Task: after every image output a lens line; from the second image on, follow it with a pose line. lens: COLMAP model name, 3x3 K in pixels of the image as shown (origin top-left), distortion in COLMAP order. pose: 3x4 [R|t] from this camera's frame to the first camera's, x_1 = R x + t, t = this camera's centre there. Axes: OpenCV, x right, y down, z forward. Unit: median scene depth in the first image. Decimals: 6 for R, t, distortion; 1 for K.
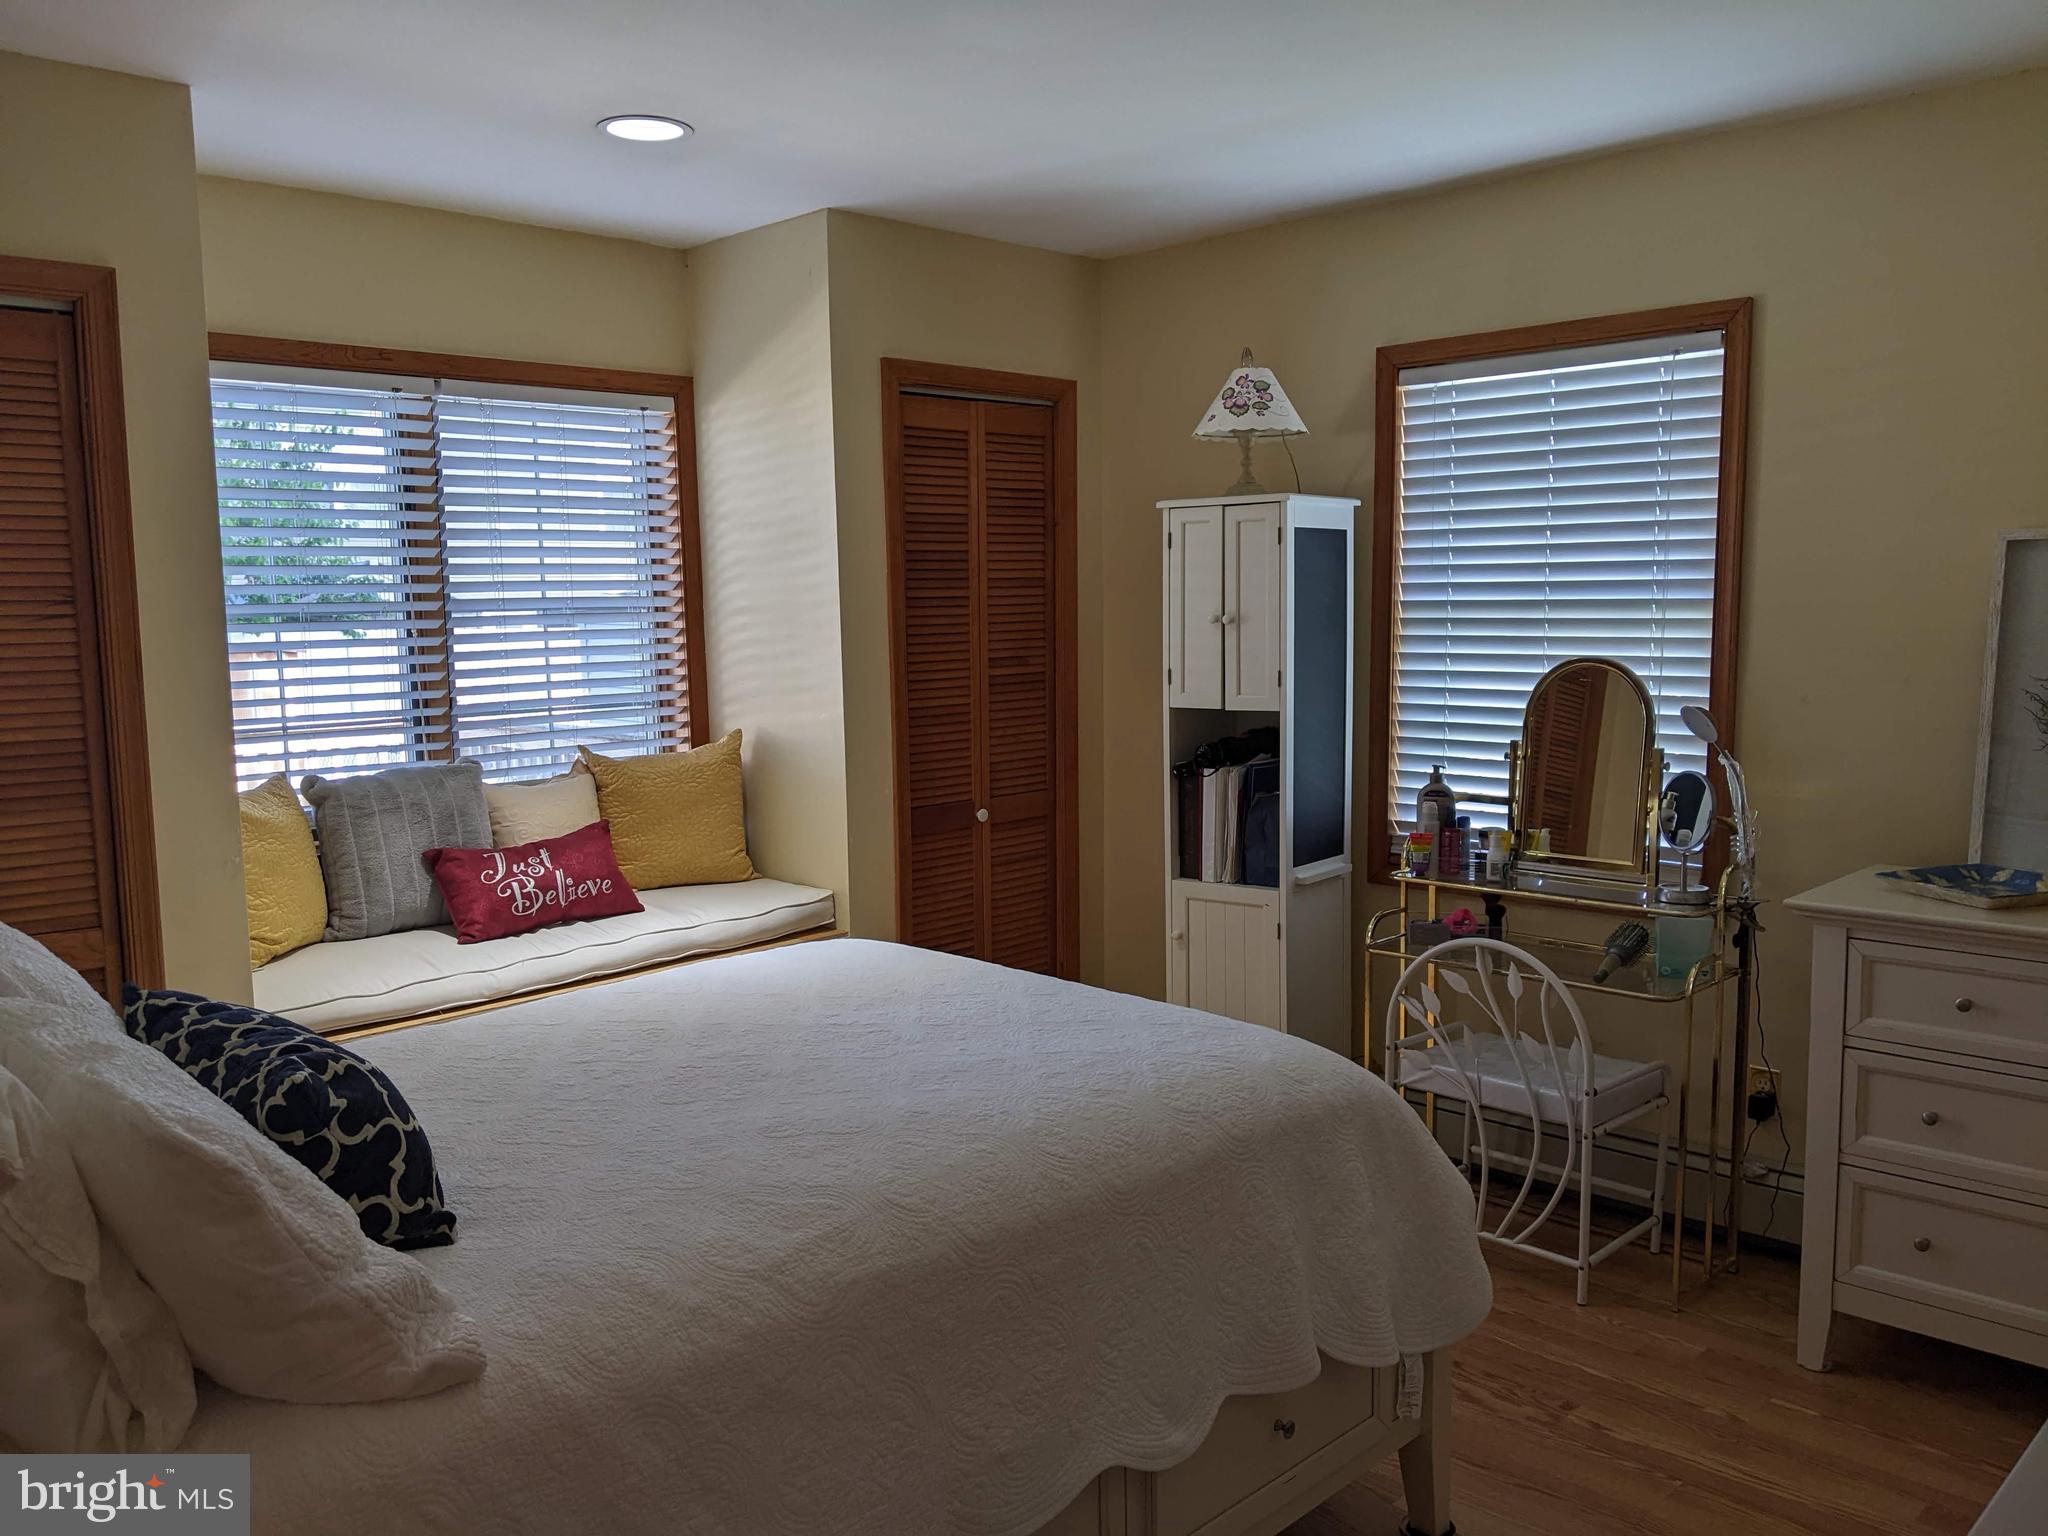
lens RADIAL K [[1630.5, 0, 1023.0], [0, 1630.5, 778.4], [0, 0, 1]] dist [0.099736, -0.188565]
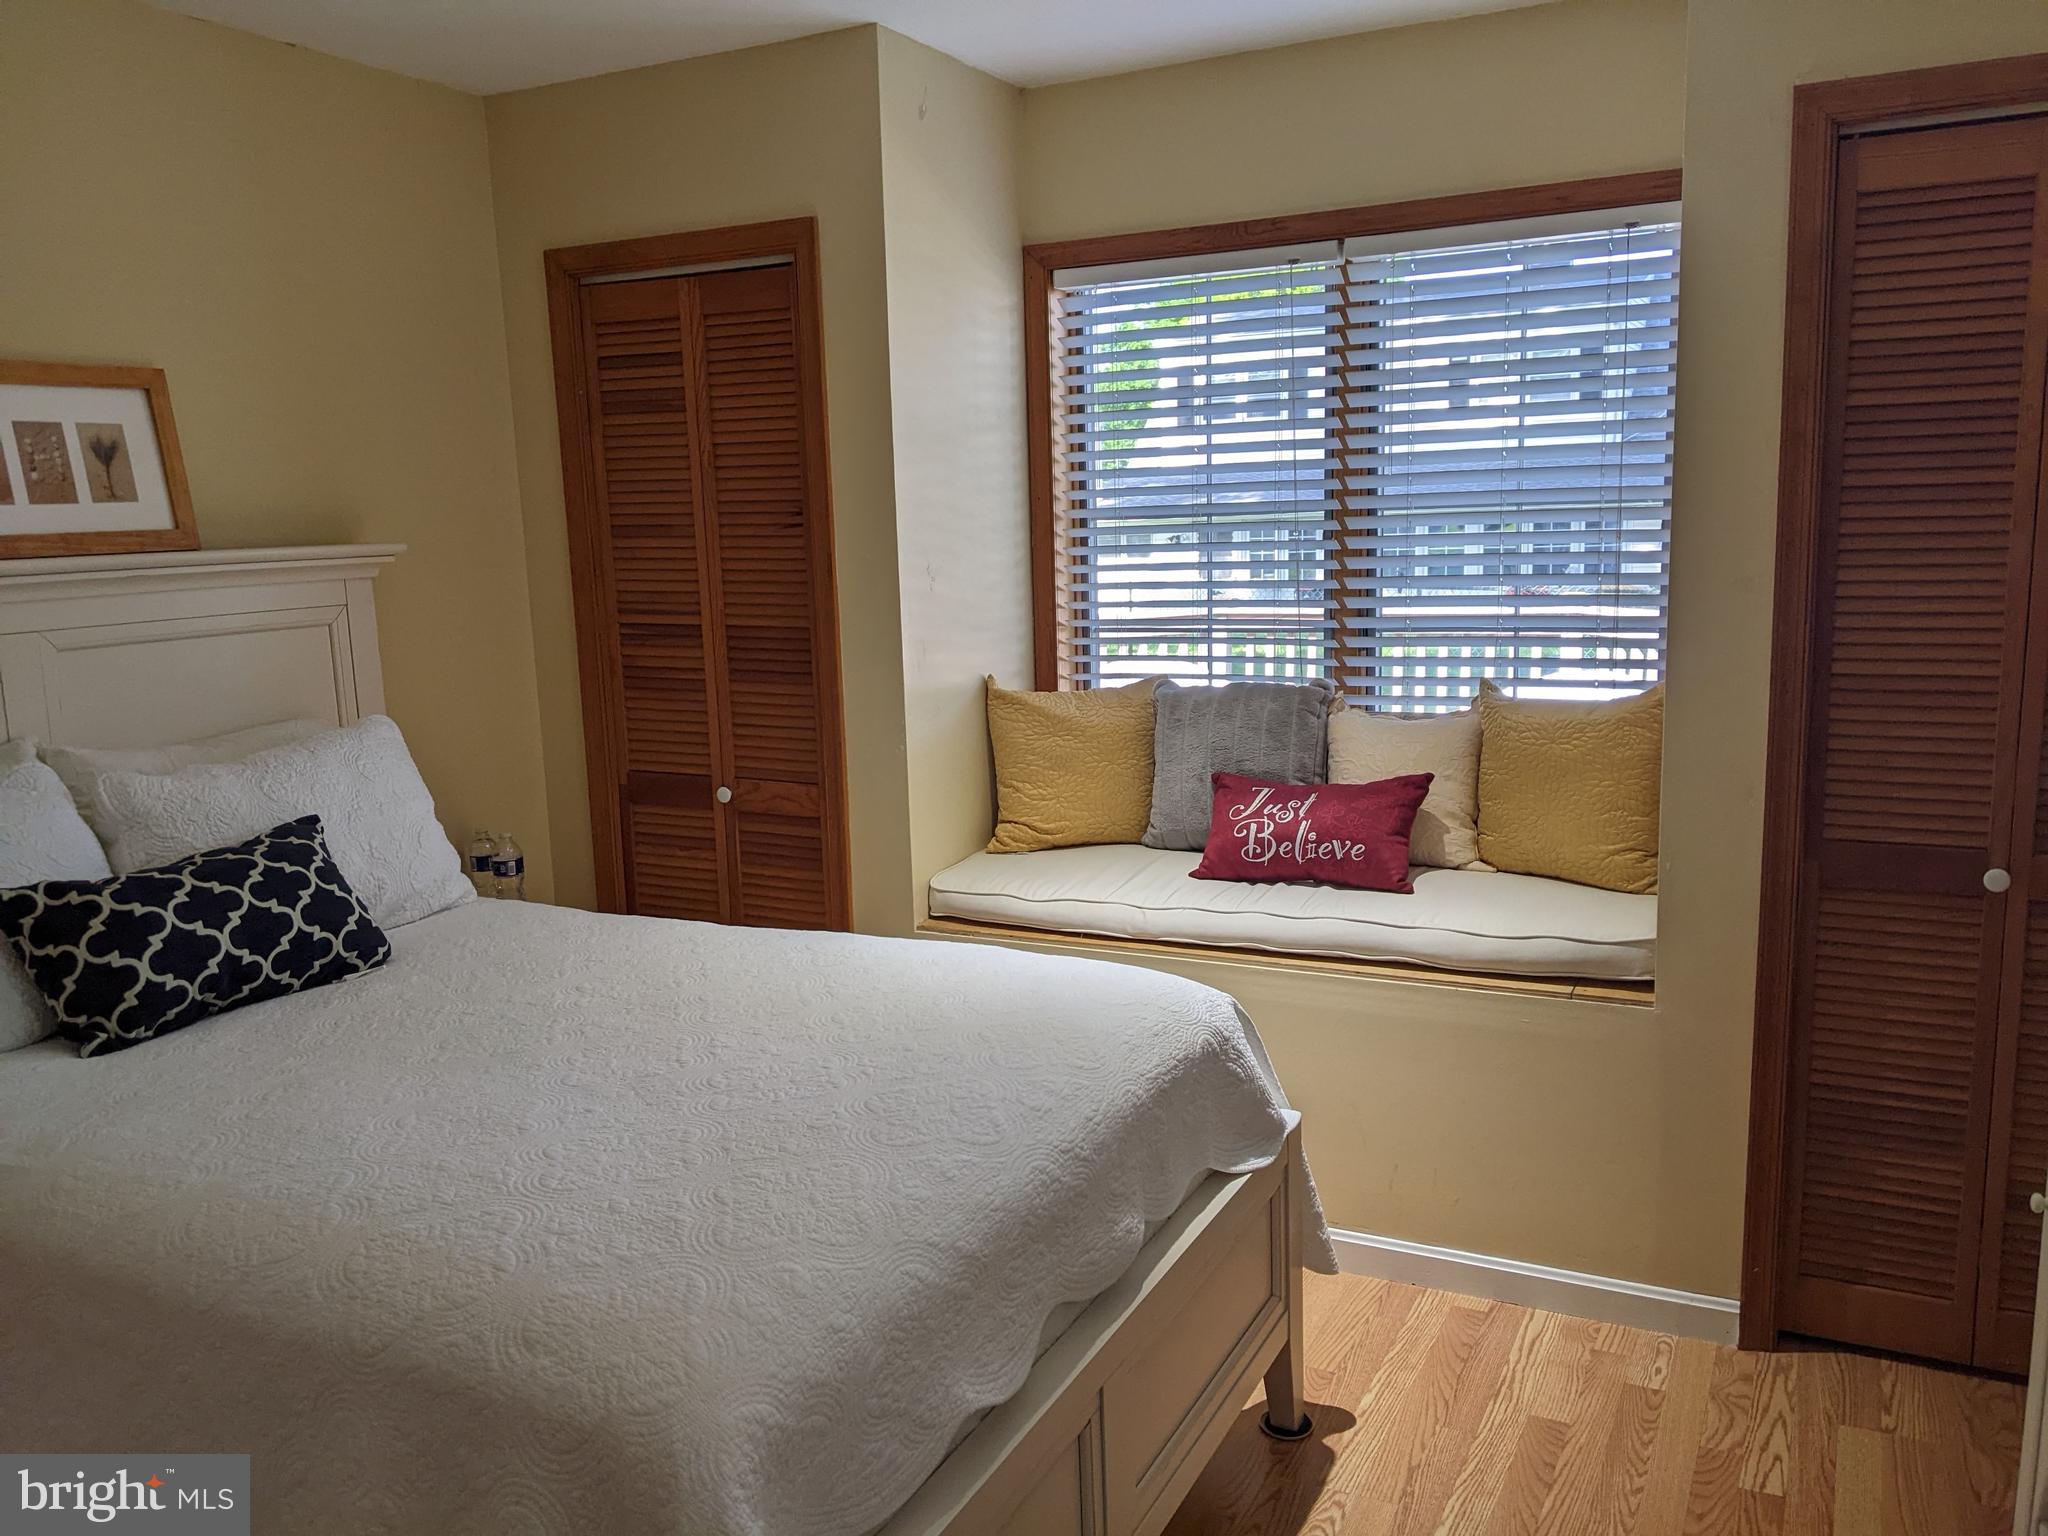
lens RADIAL K [[1639.0, 0, 1032.8], [0, 1639.0, 766.4], [0, 0, 1]] dist [0.048991, -0.083946]
pose [[0.303087, 0.154922, -0.940286, 0.477283], [-0.080851, 0.987320, 0.136610, -0.077845], [0.949527, 0.034619, 0.311770, 0.609894]]
